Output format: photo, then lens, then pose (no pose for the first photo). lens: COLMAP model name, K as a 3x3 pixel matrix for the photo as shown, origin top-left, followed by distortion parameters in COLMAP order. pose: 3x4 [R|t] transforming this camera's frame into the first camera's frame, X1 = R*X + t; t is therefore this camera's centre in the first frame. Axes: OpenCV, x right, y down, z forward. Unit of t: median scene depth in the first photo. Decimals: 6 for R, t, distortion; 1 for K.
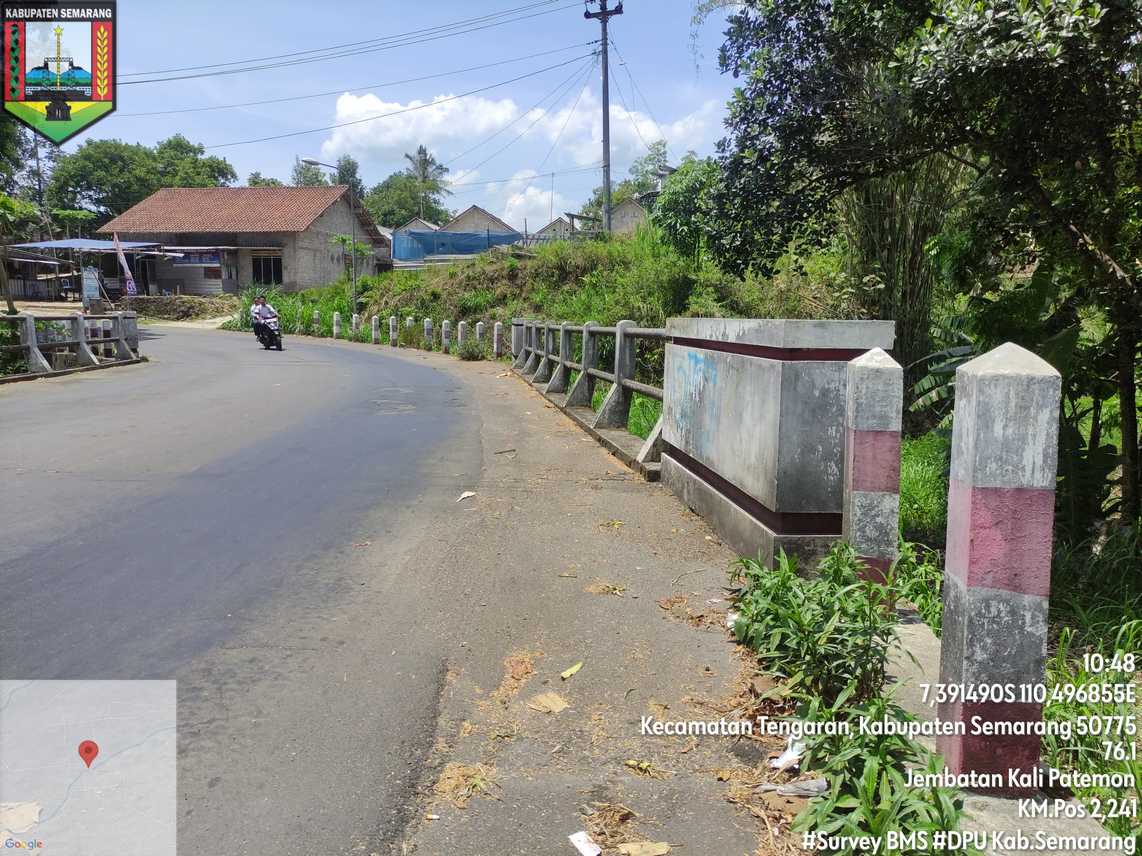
lens RADIAL K [[840.3, 0, 569.2], [0, 840.3, 435.2], [0, 0, 1]] dist [0.044263, -0.045982]
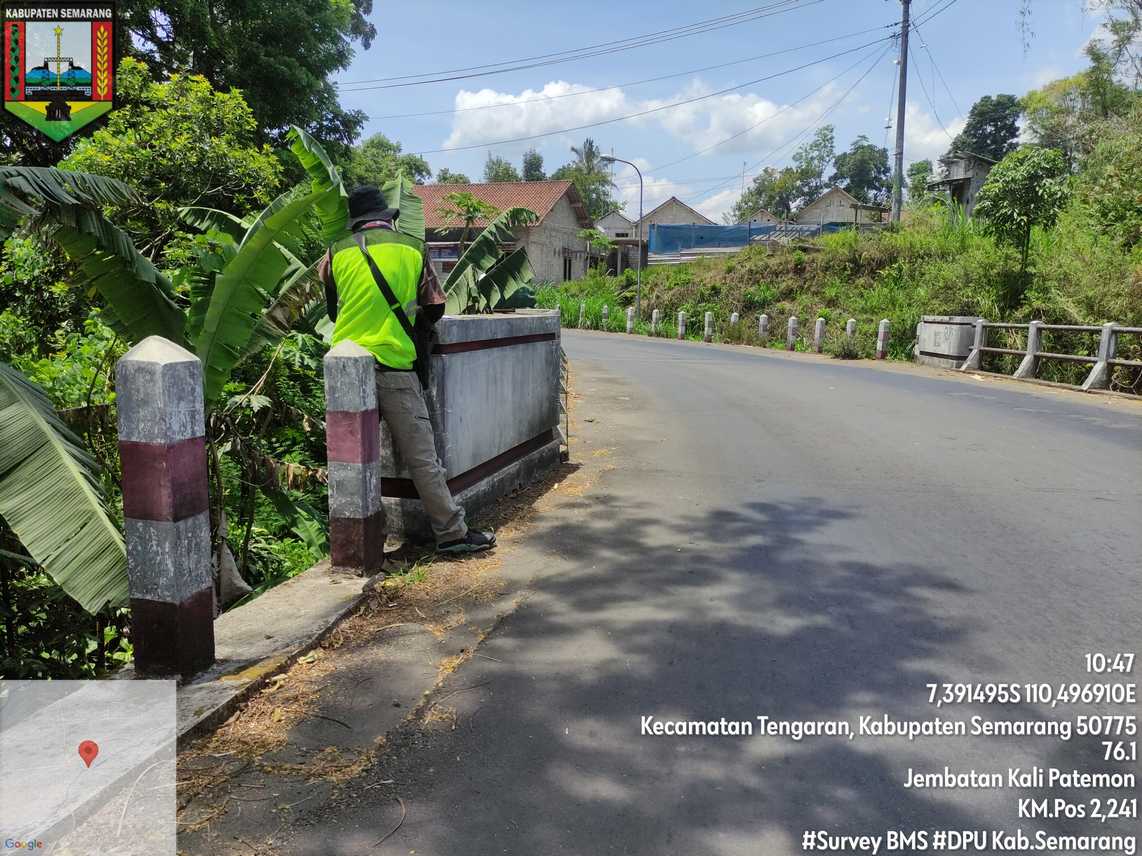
lens RADIAL K [[840.3, 0, 564.9], [0, 840.3, 432.1], [0, 0, 1]] dist [0.044263, -0.045982]
pose [[0.989528, 0.025374, -0.142094, -0.170943], [-0.024314, 0.999662, 0.009194, -0.003365], [0.142279, -0.005643, 0.989810, -0.004703]]
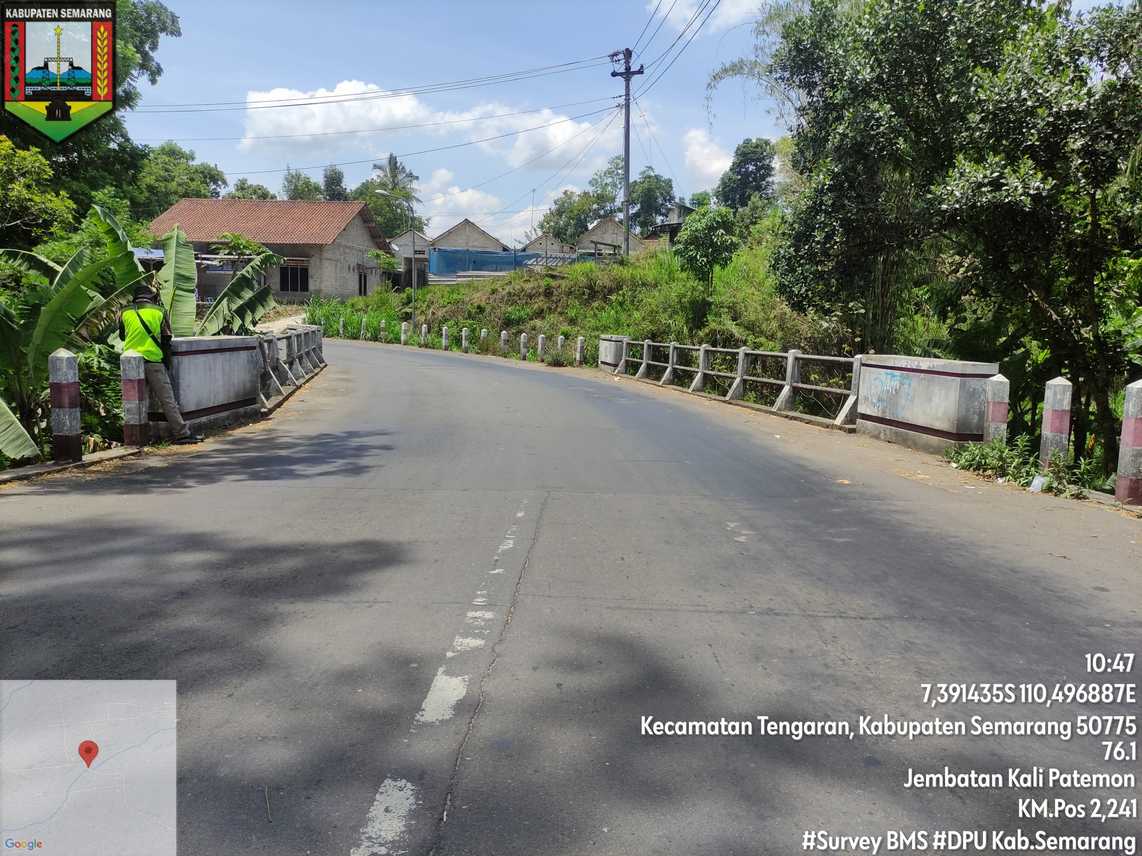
lens RADIAL K [[840.3, 0, 571.0], [0, 840.3, 430.7], [0, 0, 1]] dist [0.044263, -0.045982]
pose [[0.997152, 0.008013, 0.074990, -0.108579], [-0.007374, 0.999934, -0.008794, 0.010537], [-0.075056, 0.008216, 0.997145, -0.148479]]
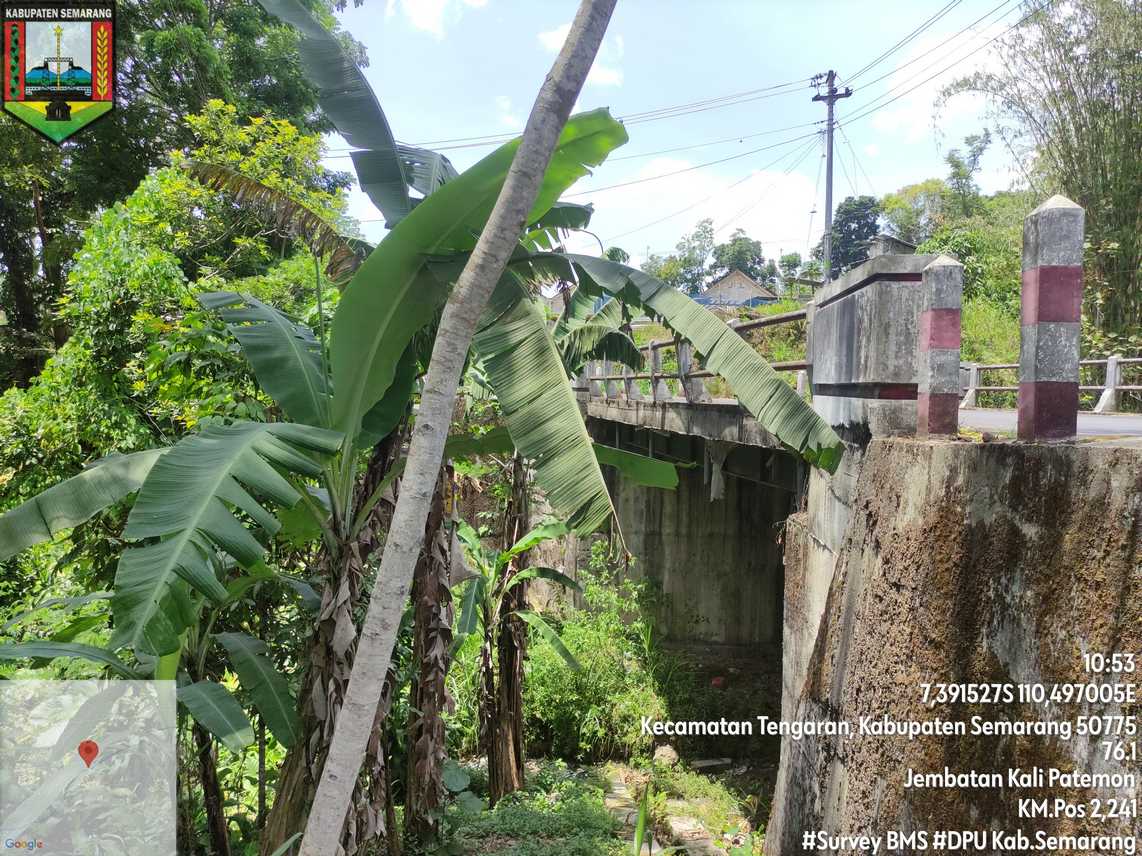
lens RADIAL K [[840.3, 0, 564.6], [0, 840.3, 429.9], [0, 0, 1]] dist [0.044263, -0.045982]
pose [[0.999950, 0.009978, -0.000418, -0.261582], [-0.009975, 0.995758, -0.091468, 0.024034], [-0.000497, 0.091468, 0.995808, -0.032592]]
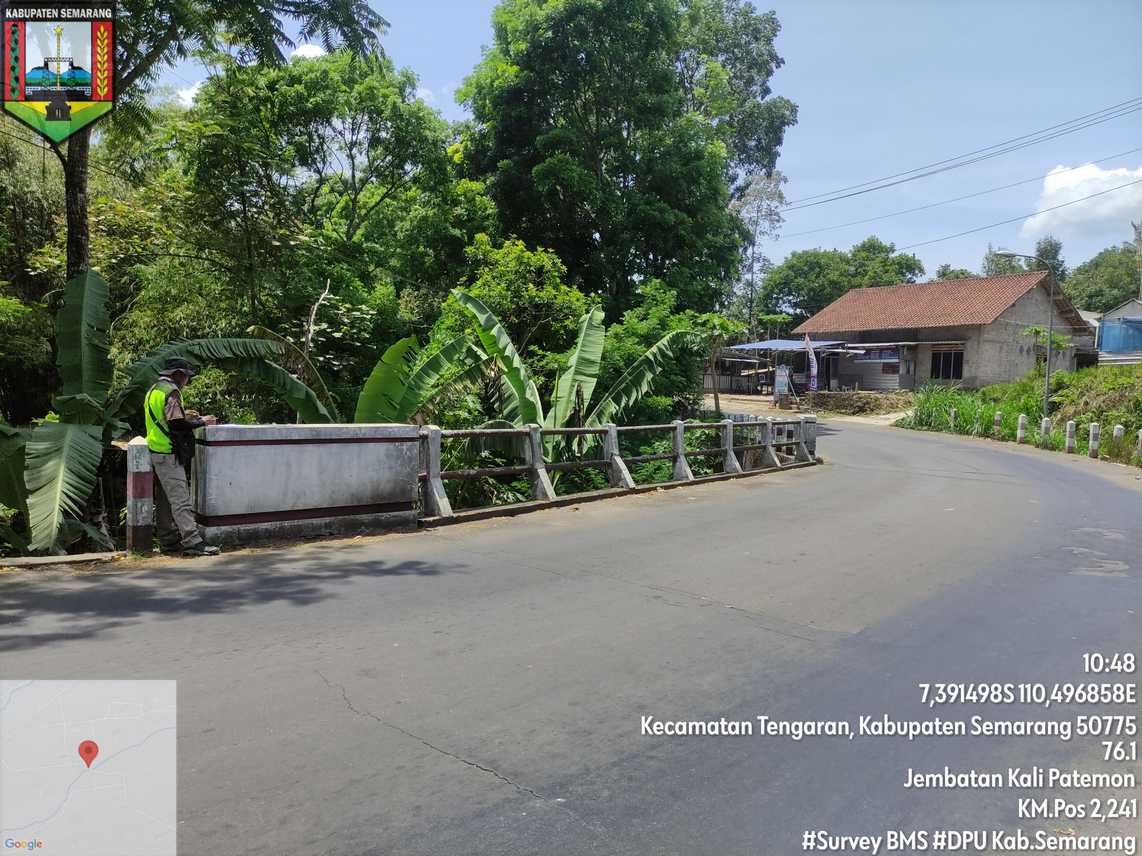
lens RADIAL K [[840.3, 0, 565.6], [0, 840.3, 428.7], [0, 0, 1]] dist [0.044263, -0.045982]
pose [[0.726244, 0.042856, -0.686100, -0.006221], [-0.117461, 0.991114, -0.062426, -0.013476], [0.677328, 0.125926, 0.724824, 0.009911]]
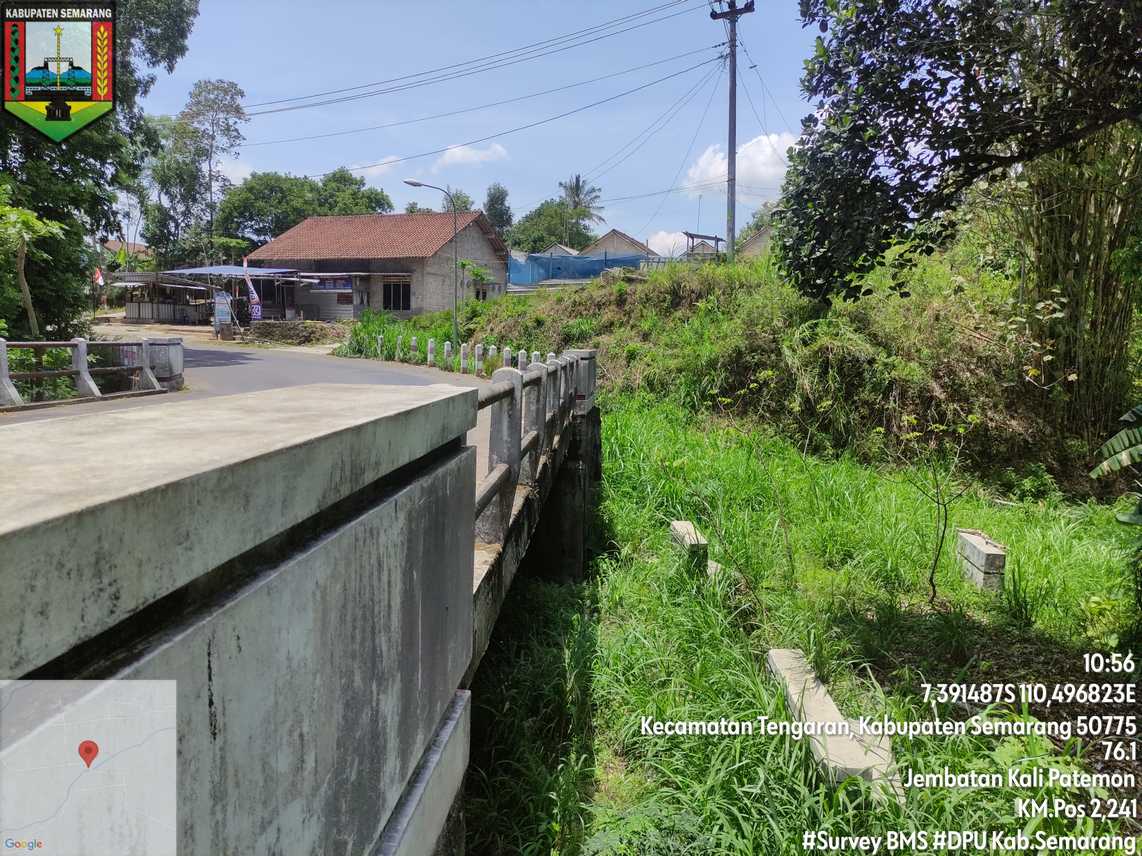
lens RADIAL K [[840.3, 0, 575.9], [0, 840.3, 428.5], [0, 0, 1]] dist [0.044263, -0.045982]
pose [[0.983115, 0.030030, -0.180507, 0.047057], [-0.037036, 0.998681, -0.035565, -0.015364], [0.179201, 0.041650, 0.982930, 0.089917]]
